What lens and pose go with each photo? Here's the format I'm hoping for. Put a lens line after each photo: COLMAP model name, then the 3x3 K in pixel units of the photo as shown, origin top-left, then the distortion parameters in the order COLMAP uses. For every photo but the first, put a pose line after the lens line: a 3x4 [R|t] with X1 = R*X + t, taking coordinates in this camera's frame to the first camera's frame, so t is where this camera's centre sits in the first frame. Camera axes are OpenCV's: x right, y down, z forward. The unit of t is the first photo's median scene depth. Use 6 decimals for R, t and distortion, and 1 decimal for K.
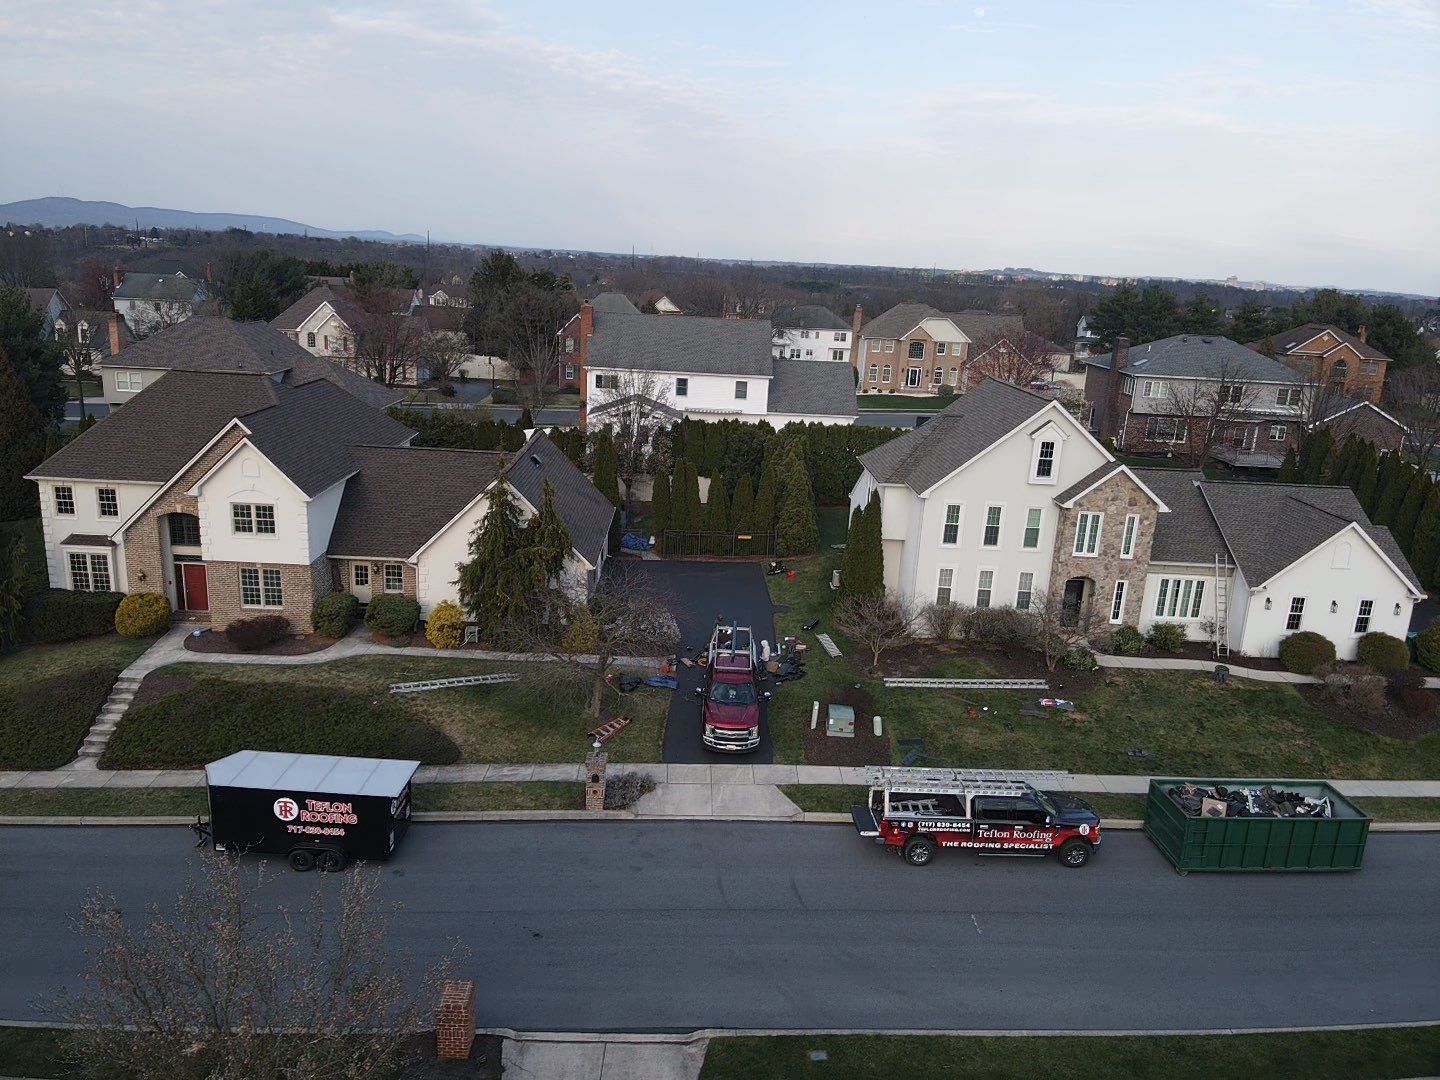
lens RADIAL K [[1040.2, 0, 712.8], [0, 1040.2, 541.9], [0, 0, 1]] dist [0.113816, -0.215214]
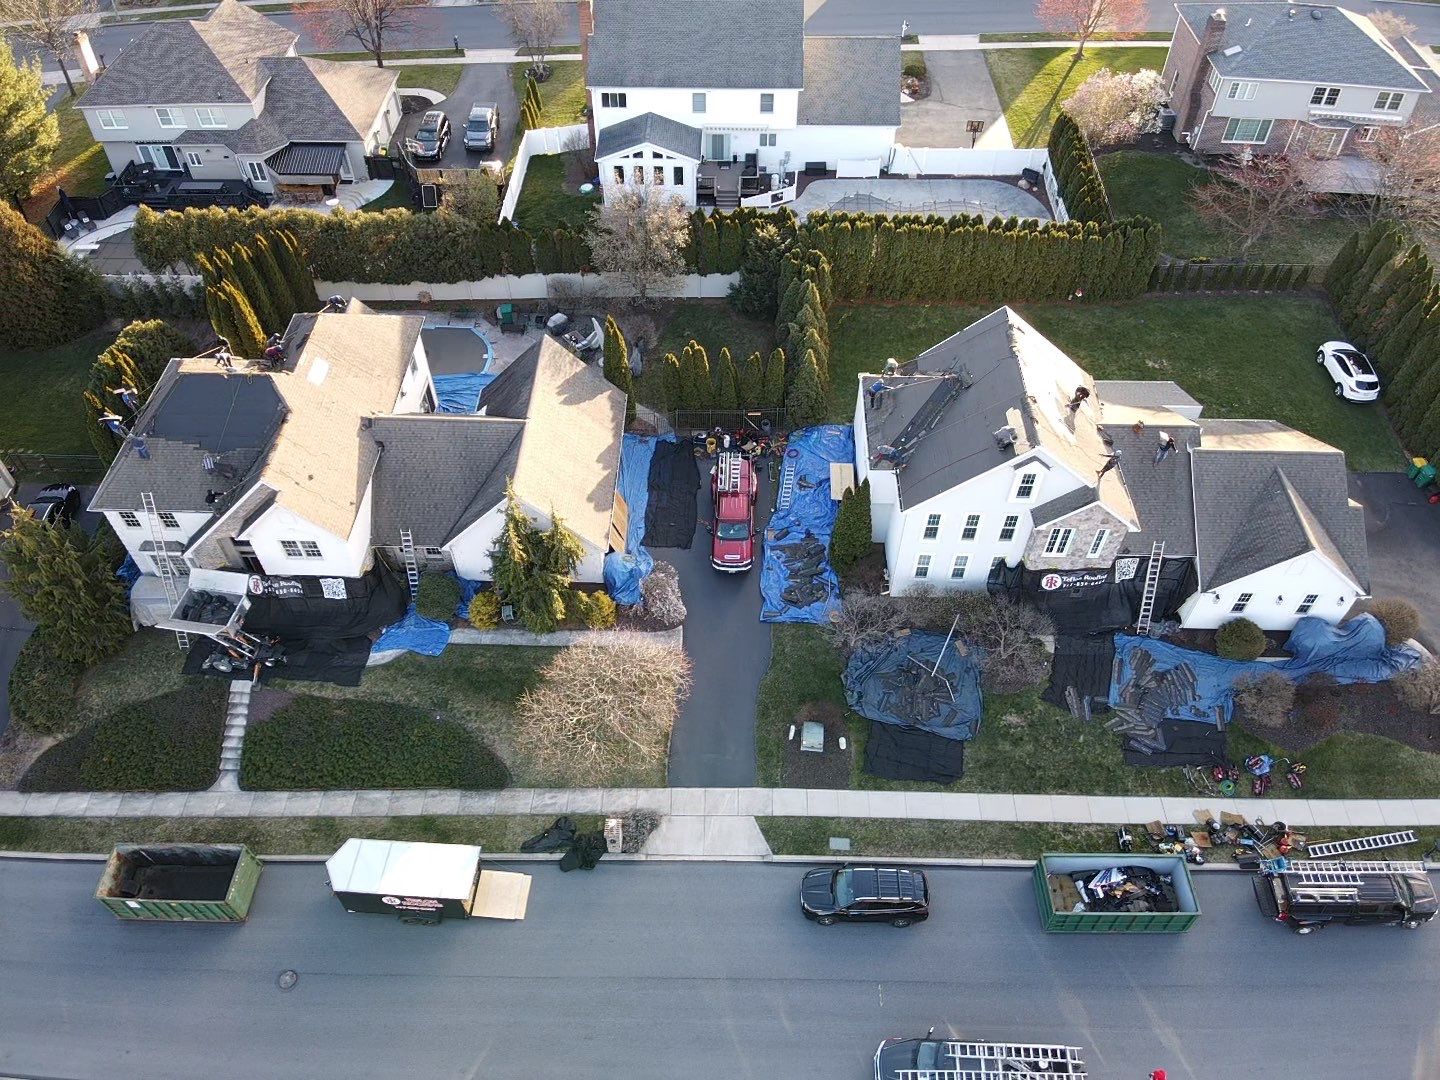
lens RADIAL K [[1040.2, 0, 712.8], [0, 1040.2, 541.9], [0, 0, 1]] dist [0.113816, -0.215214]
pose [[0.997524, -0.001478, -0.070305, 0.080721], [0.040409, 0.830266, 0.555900, -0.618059], [0.057550, -0.557365, 0.828271, 0.093808]]
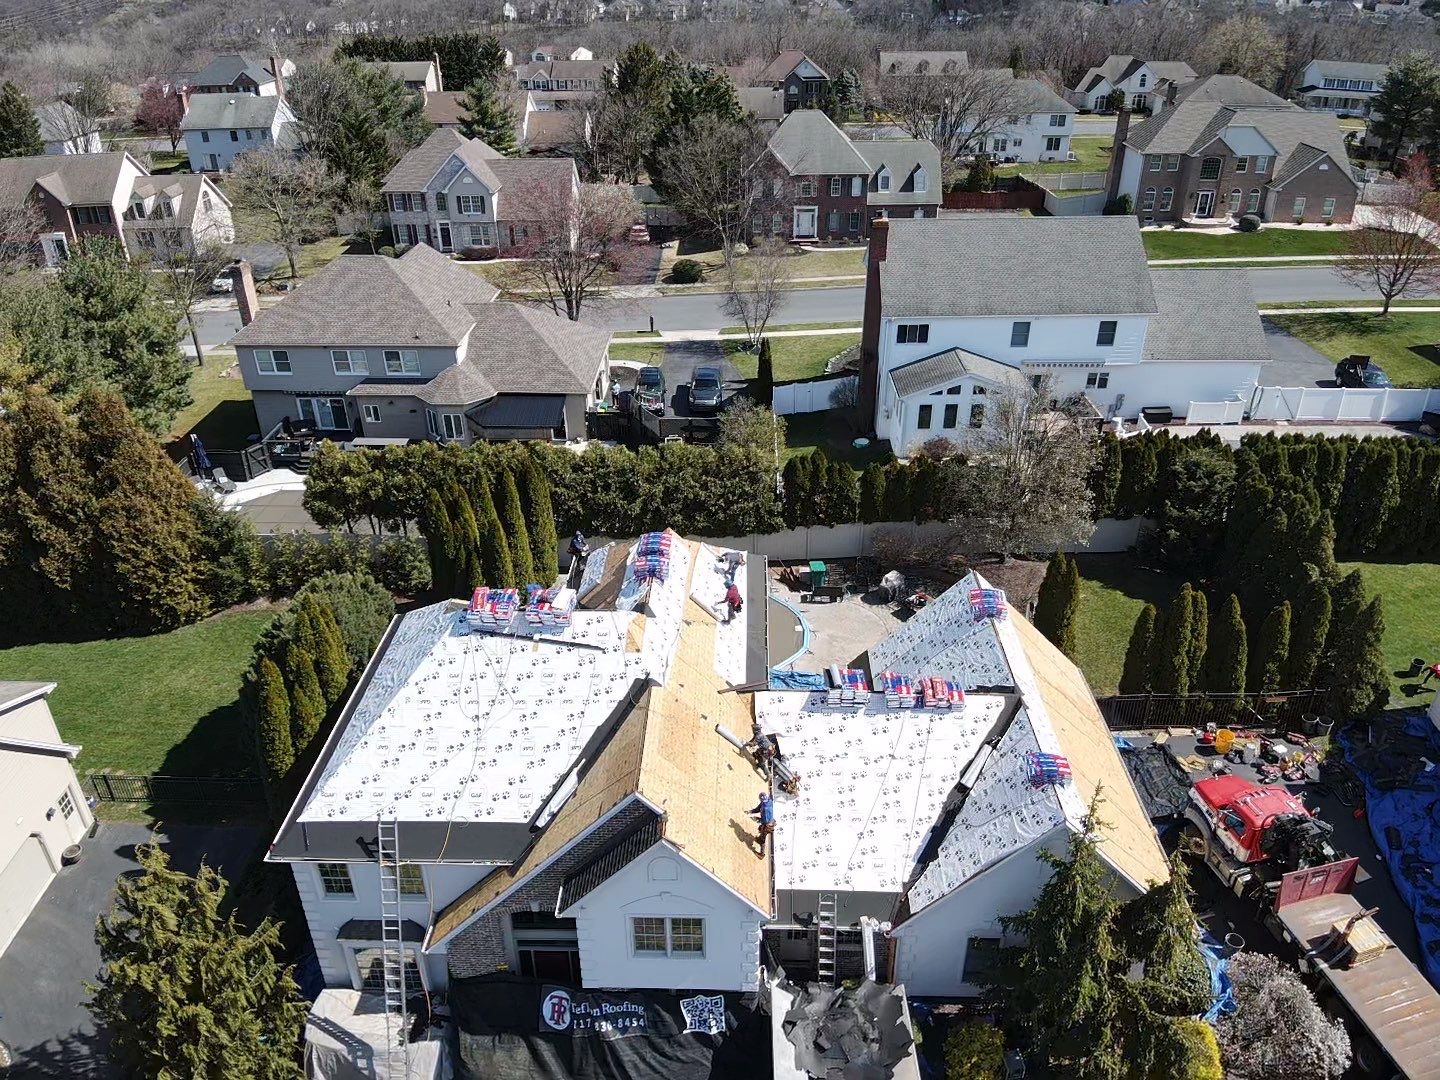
lens RADIAL K [[1040.2, 0, 712.8], [0, 1040.2, 541.9], [0, 0, 1]] dist [0.113816, -0.215214]
pose [[0.996835, -0.032033, -0.072754, -0.350792], [0.049010, 0.968235, 0.245193, -0.363756], [0.062589, -0.247983, 0.966740, 0.477207]]
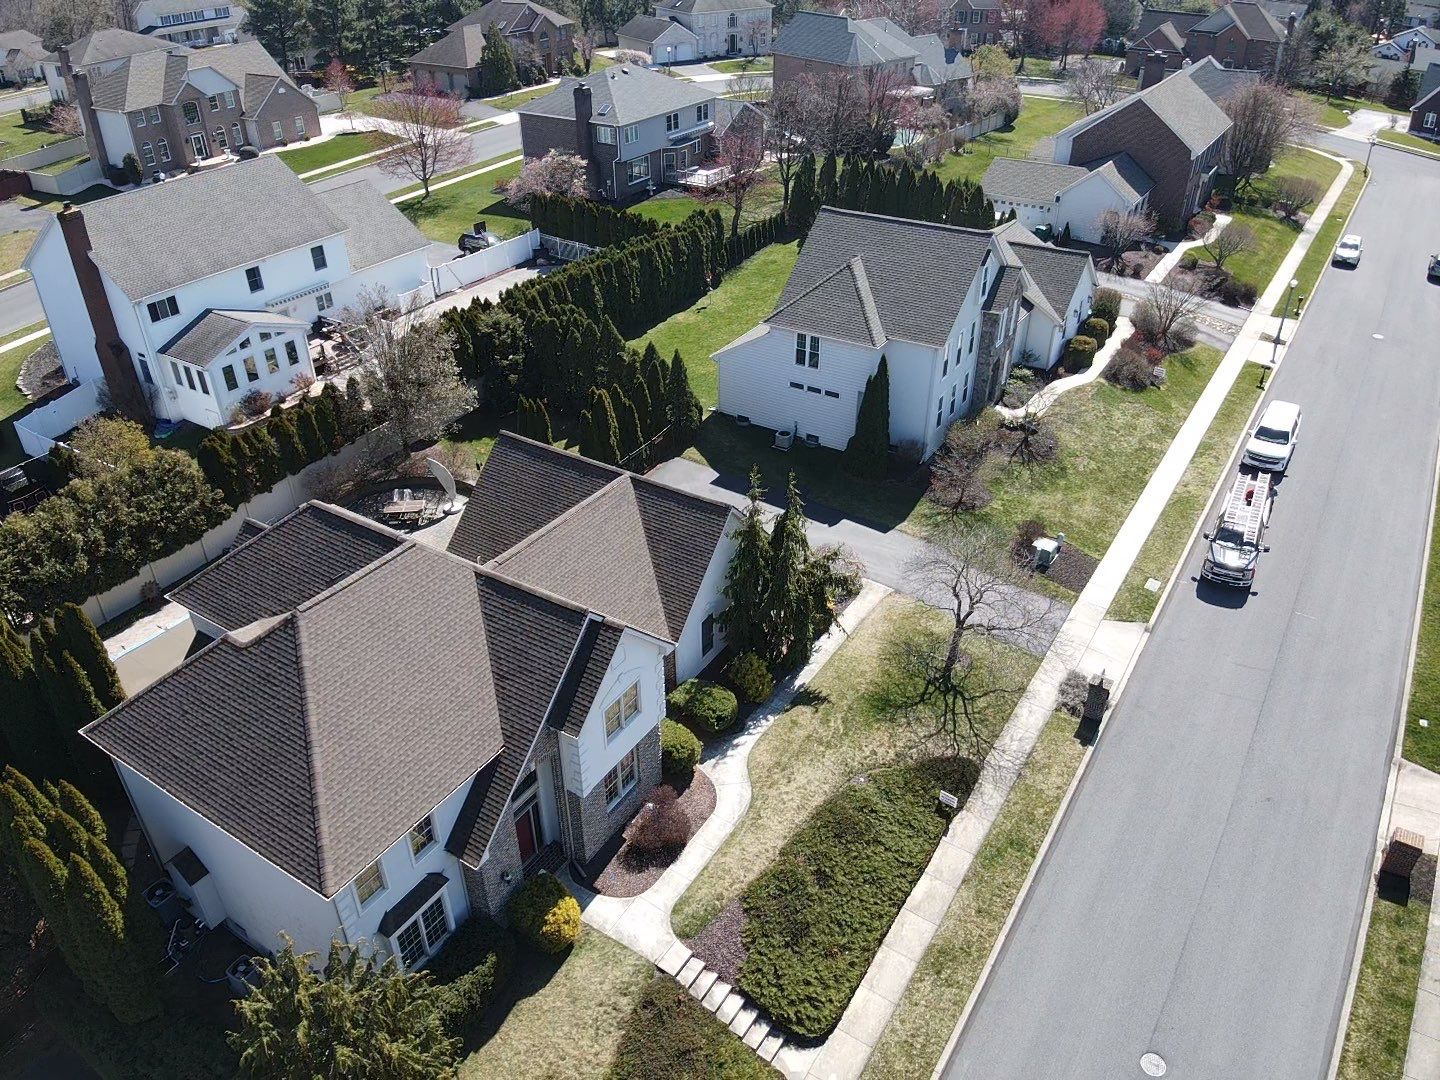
lens RADIAL K [[1040.2, 0, 712.8], [0, 1040.2, 541.9], [0, 0, 1]] dist [0.113816, -0.215214]
pose [[0.559365, -0.498919, 0.661960, -0.813381], [0.255077, 0.863432, 0.435225, -0.427412], [-0.788700, -0.074598, 0.610236, 0.480581]]
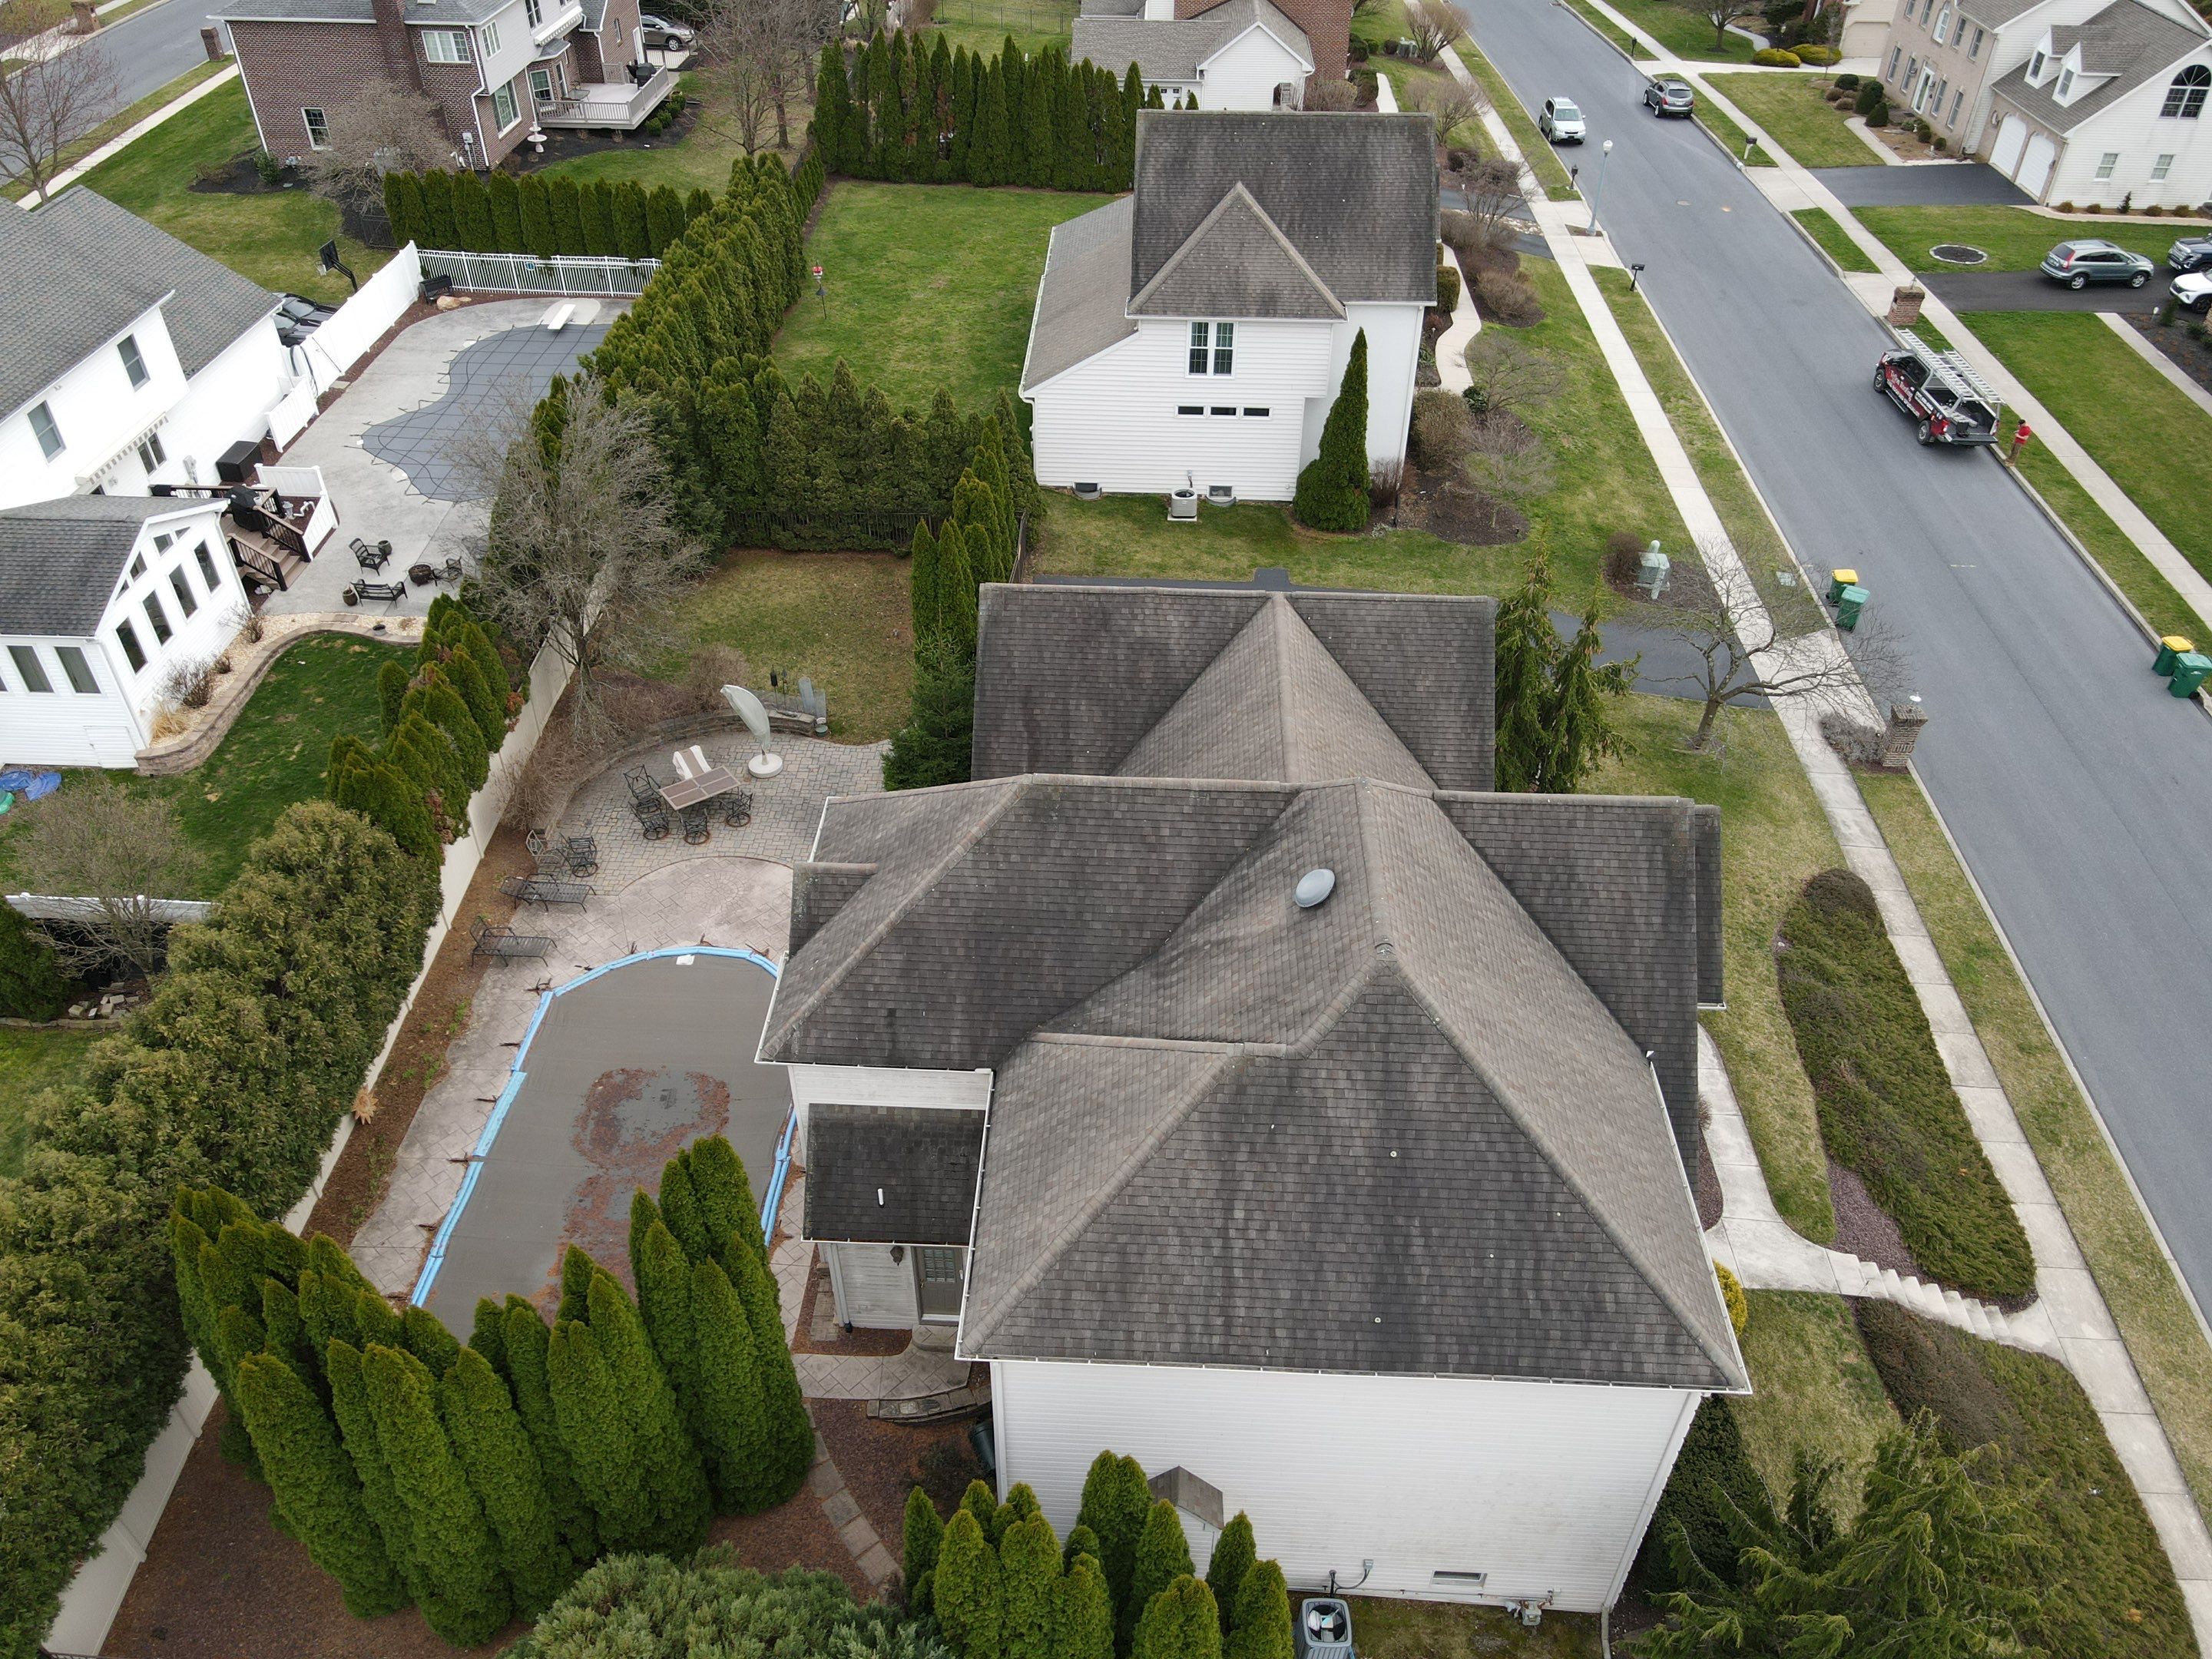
lens RADIAL K [[1618.0, 0, 1096.5], [0, 1618.0, 832.1], [0, 0, 1]] dist [0.011722, 0.010173]
pose [[0.060670, -0.663599, 0.745624, -0.918481], [0.258395, 0.731978, 0.630429, -0.555933], [-0.964132, 0.154417, 0.215880, 1.043127]]
